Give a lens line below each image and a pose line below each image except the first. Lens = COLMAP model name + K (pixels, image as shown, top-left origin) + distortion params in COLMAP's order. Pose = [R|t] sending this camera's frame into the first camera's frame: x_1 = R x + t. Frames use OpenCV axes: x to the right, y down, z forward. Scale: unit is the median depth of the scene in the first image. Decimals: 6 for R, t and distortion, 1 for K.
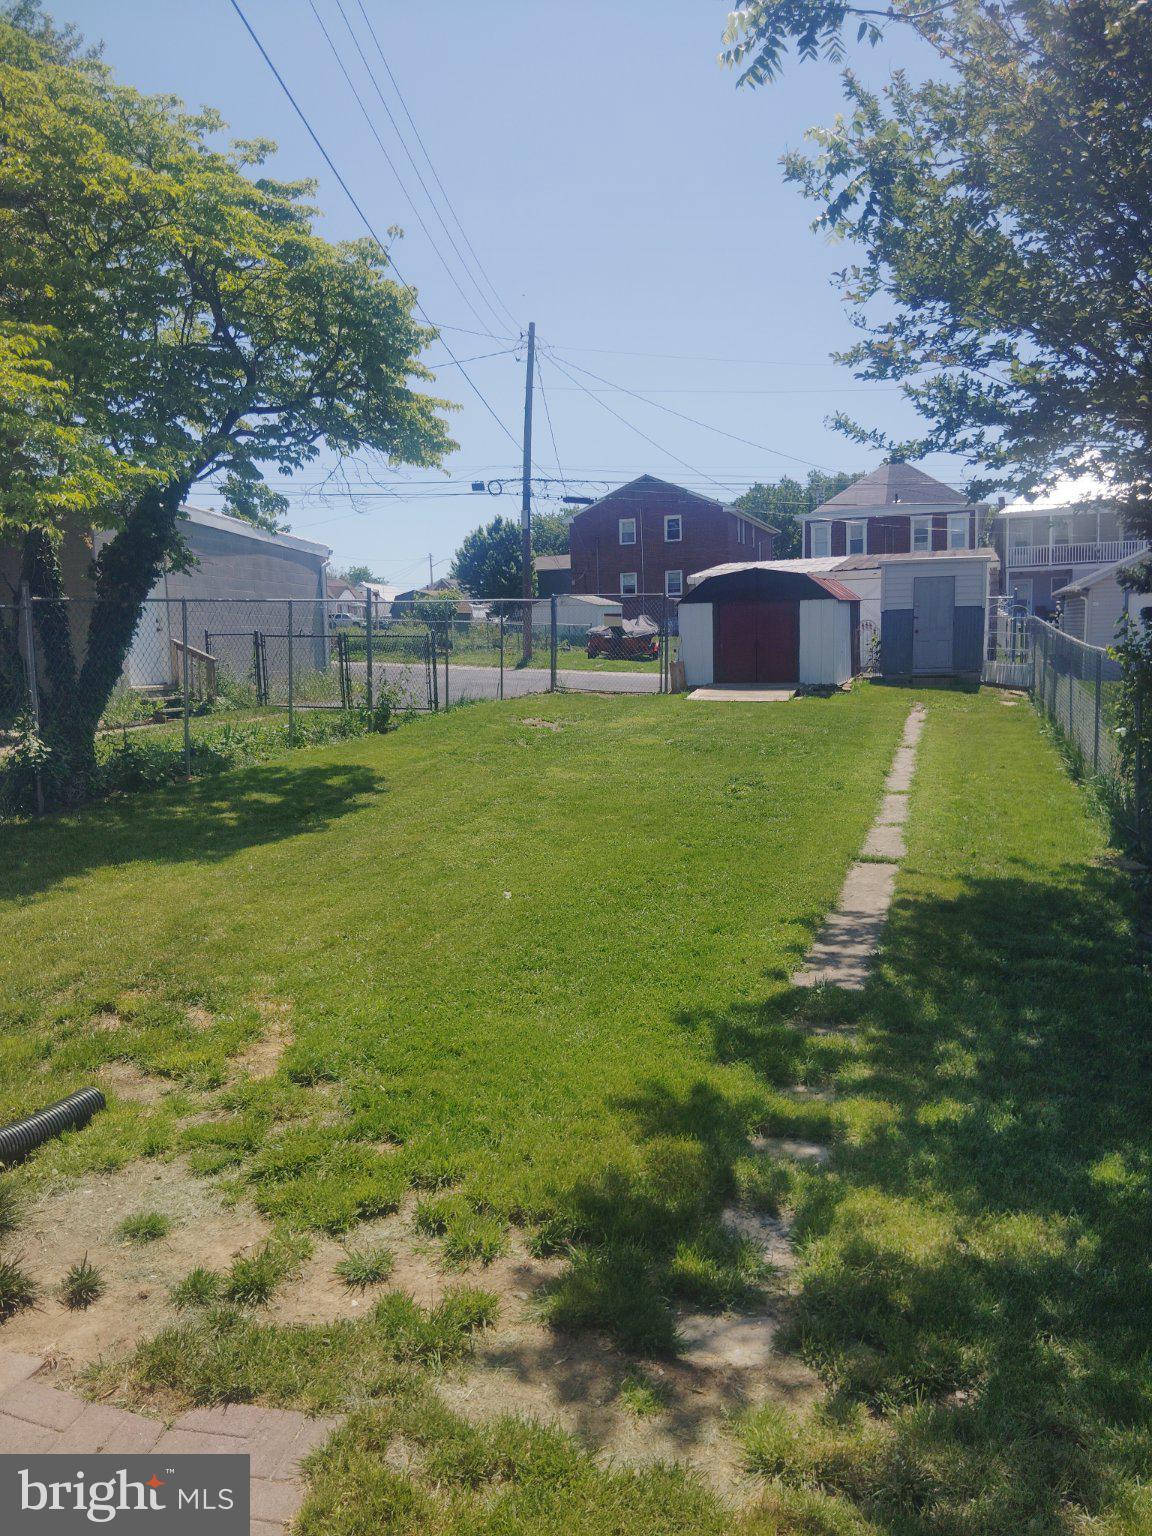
lens RADIAL K [[1141.7, 0, 572.8], [0, 1141.7, 774.0], [0, 0, 1]] dist [0.112854, -0.205456]
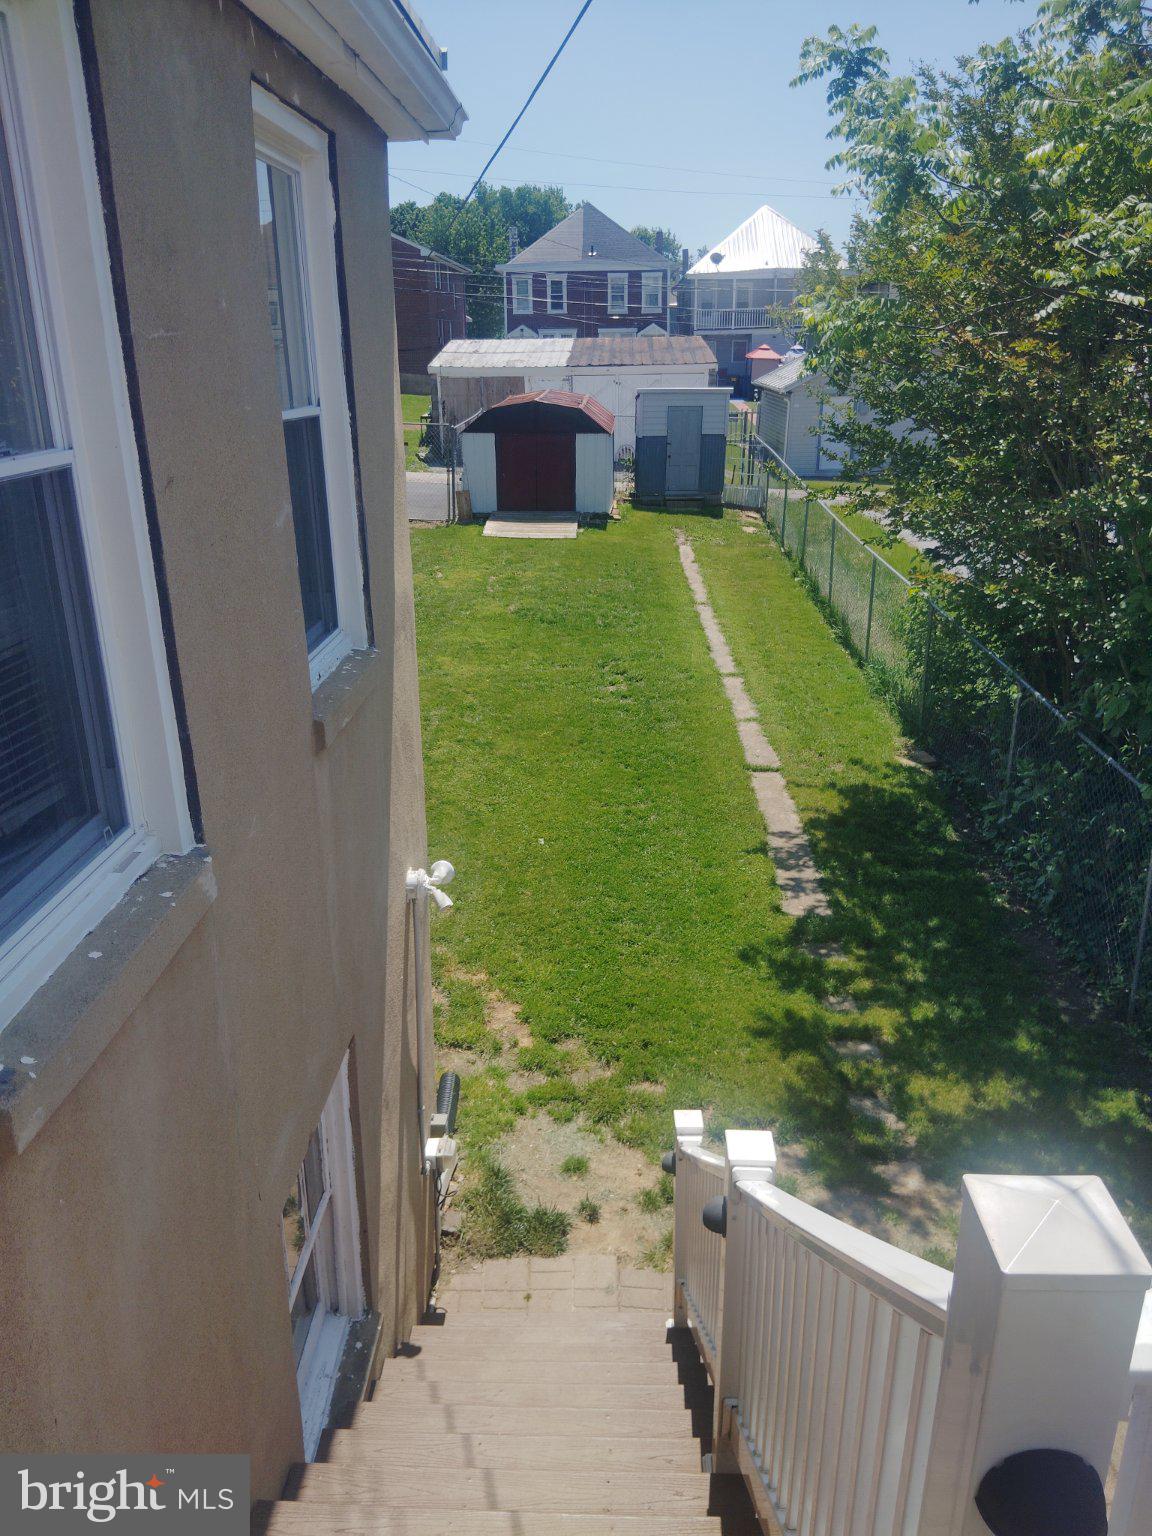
lens RADIAL K [[1141.7, 0, 572.8], [0, 1141.7, 774.0], [0, 0, 1]] dist [0.112854, -0.205456]
pose [[0.957568, -0.082042, 0.276283, -0.515538], [0.014470, 0.971104, 0.238217, -0.386391], [-0.287844, -0.224111, 0.931086, -0.319260]]
